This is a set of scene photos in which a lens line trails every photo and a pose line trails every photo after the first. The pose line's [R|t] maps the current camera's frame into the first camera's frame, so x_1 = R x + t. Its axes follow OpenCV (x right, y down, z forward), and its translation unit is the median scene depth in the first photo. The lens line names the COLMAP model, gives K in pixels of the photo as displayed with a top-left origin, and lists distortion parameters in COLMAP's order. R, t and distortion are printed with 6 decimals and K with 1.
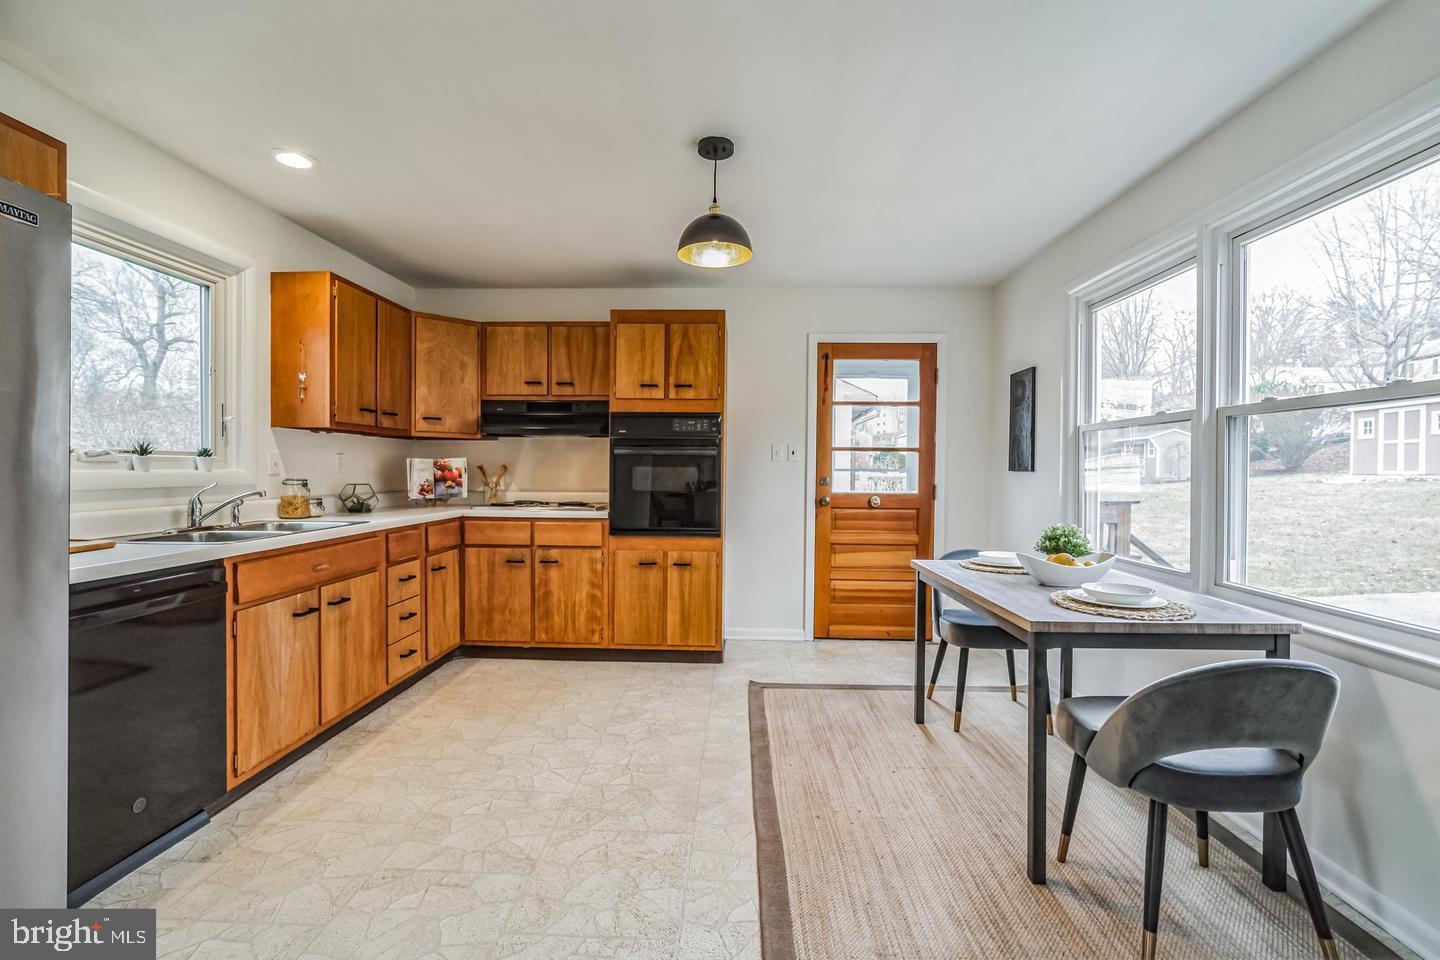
lens RADIAL K [[634.0, 0, 721.9], [0, 634.0, 477.5], [0, 0, 1]] dist [-0.012038, 0.002316]
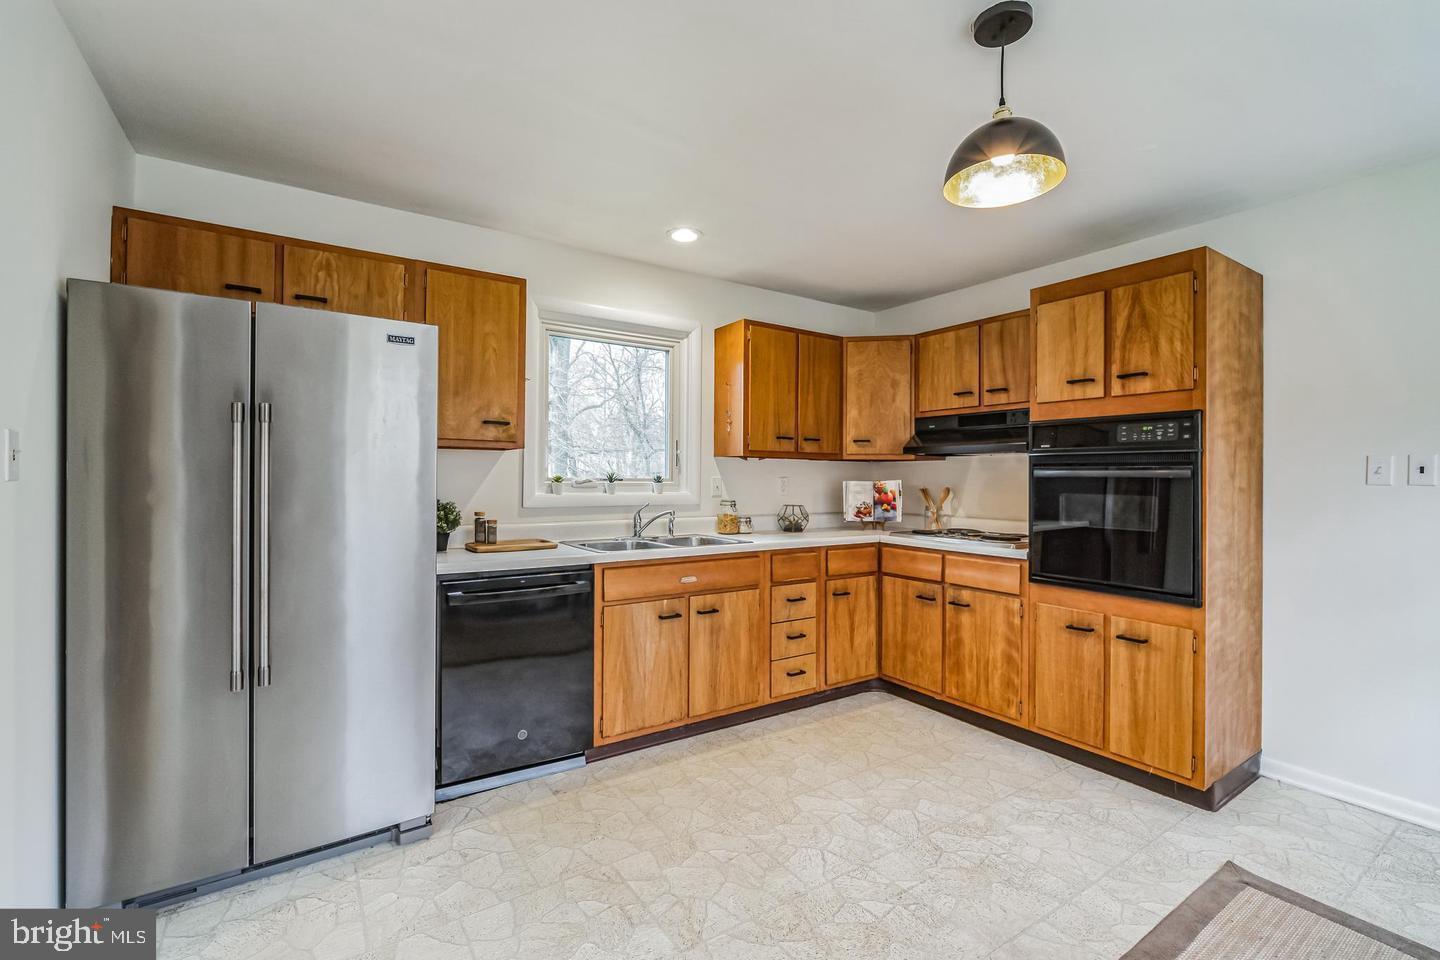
lens RADIAL K [[634.0, 0, 721.0], [0, 634.0, 474.8], [0, 0, 1]] dist [-0.012038, 0.002316]
pose [[0.581351, -0.007139, -0.813621, 0.234958], [-0.014712, 0.999706, -0.019284, -0.018699], [0.813520, 0.023181, 0.581075, 0.254976]]
